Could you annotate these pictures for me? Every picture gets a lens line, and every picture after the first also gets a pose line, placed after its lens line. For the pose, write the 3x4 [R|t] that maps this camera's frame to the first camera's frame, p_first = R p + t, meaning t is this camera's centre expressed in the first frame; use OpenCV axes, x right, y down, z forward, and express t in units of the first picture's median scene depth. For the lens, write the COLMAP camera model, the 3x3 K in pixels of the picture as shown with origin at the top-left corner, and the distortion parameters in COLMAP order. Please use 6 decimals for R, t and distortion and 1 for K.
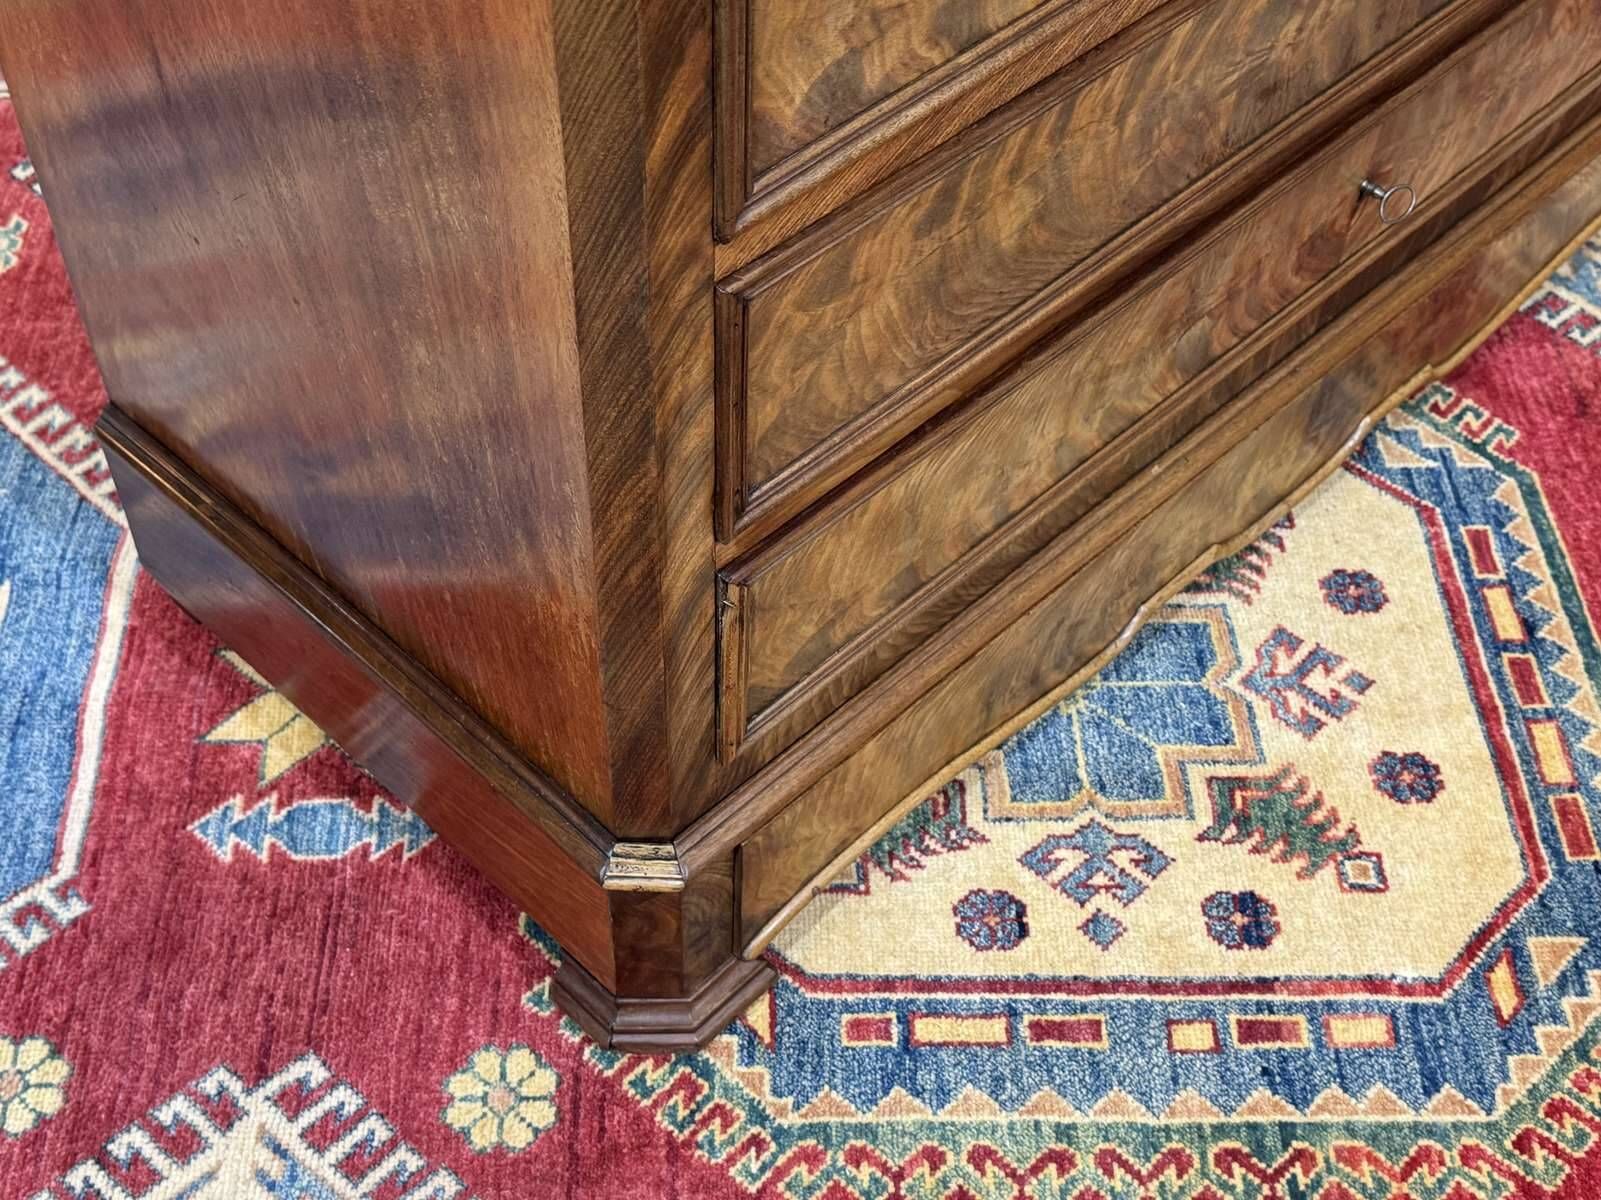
lens RADIAL K [[2010.2, 0, 795.4], [0, 2010.2, 622.6], [0, 0, 1]] dist [0.089966, 0.000000]
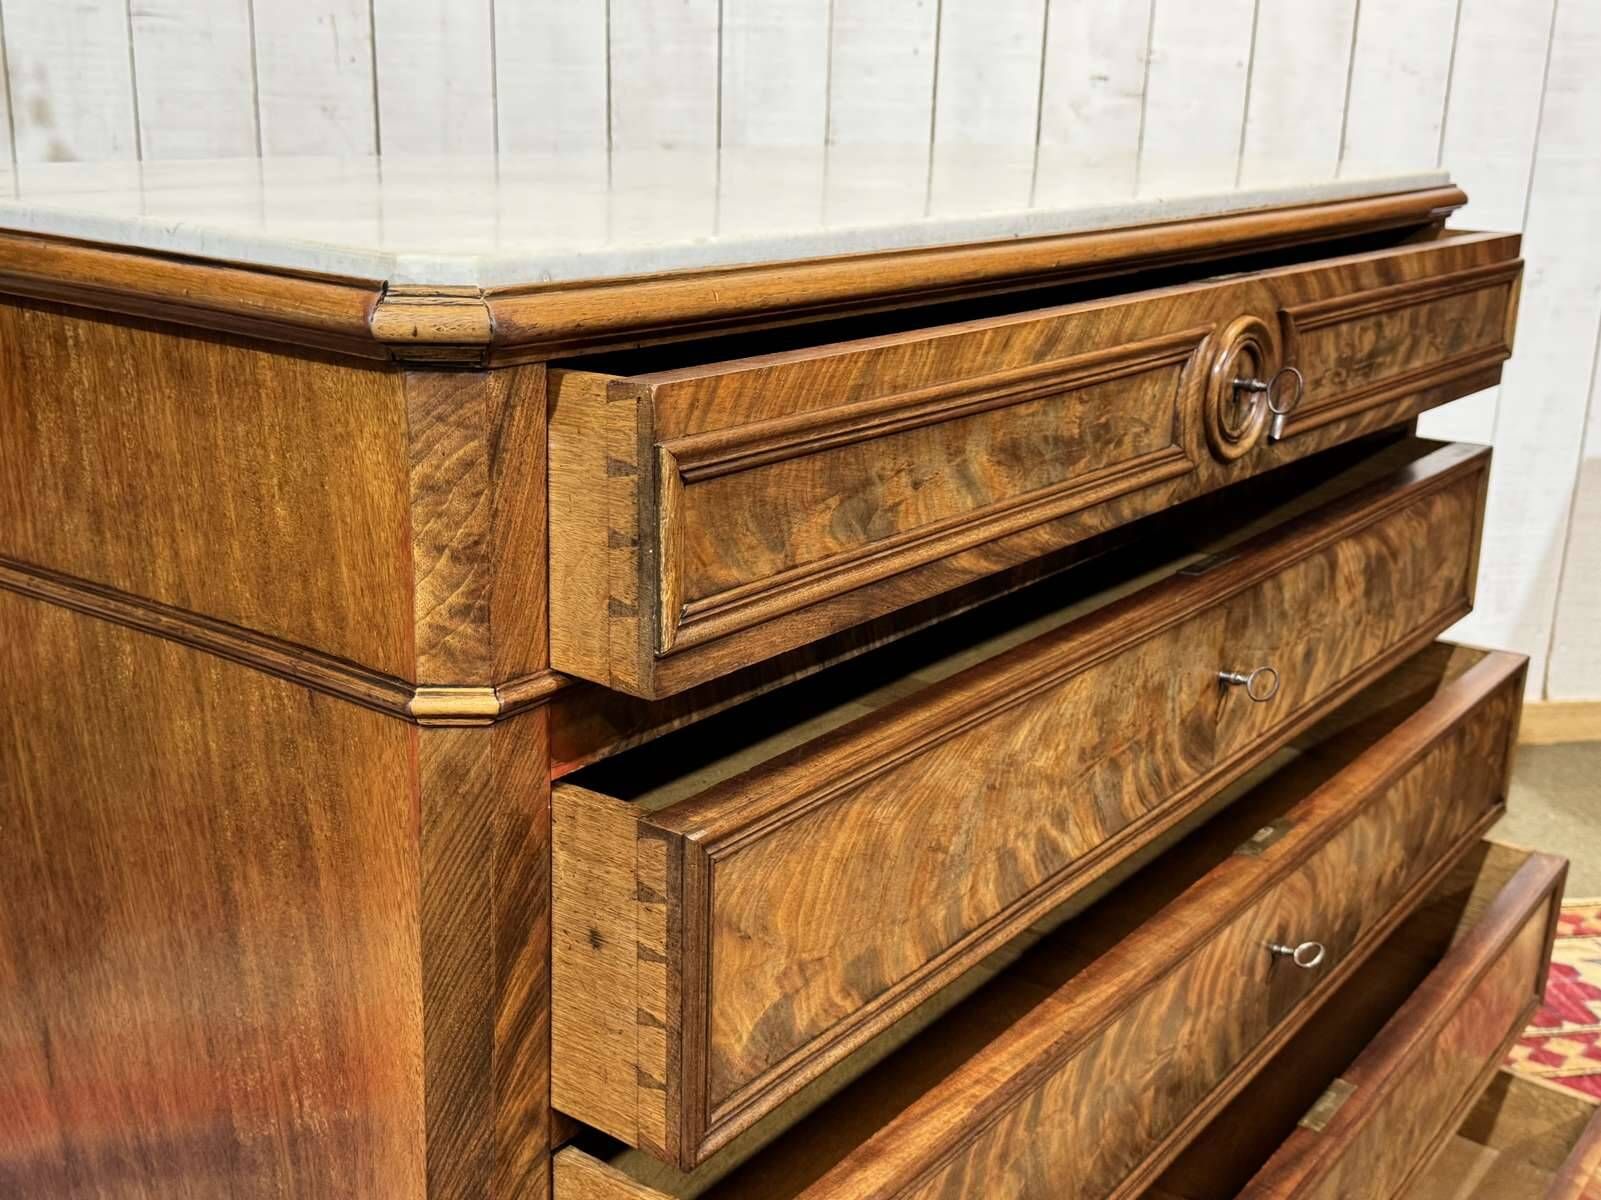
lens RADIAL K [[1776.4, 0, 827.8], [0, 1776.4, 582.9], [0, 0, 1]] dist [0.059955, 0.000000]
pose [[0.986603, -0.039573, 0.158265, -0.022081], [0.121771, 0.824226, -0.553013, 0.096131], [-0.108562, 0.564877, 0.818003, -0.017336]]
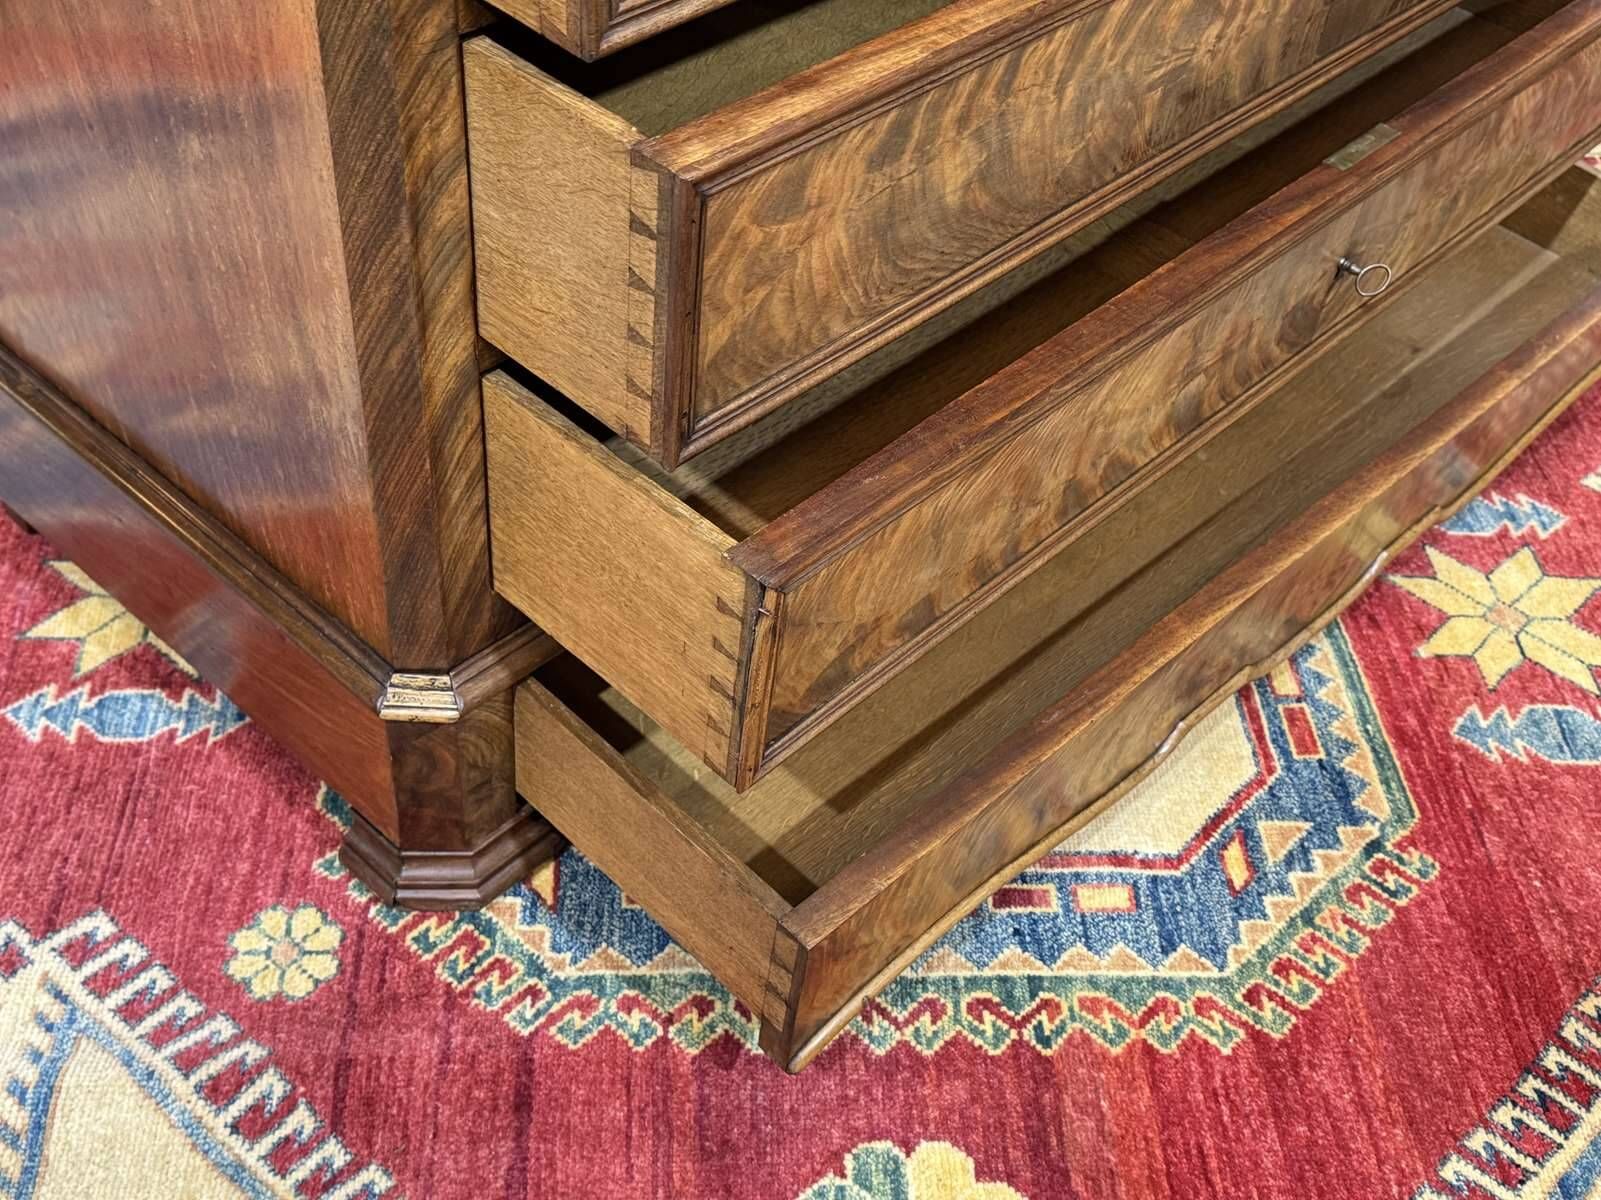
lens RADIAL K [[1776.4, 0, 790.8], [0, 1776.4, 598.9], [0, 0, 1]] dist [0.059955, 0.000000]
pose [[0.998059, 0.017111, 0.059886, 0.053829], [-0.011045, 0.994906, -0.100197, 0.142914], [-0.061296, 0.099341, 0.993164, 0.058675]]
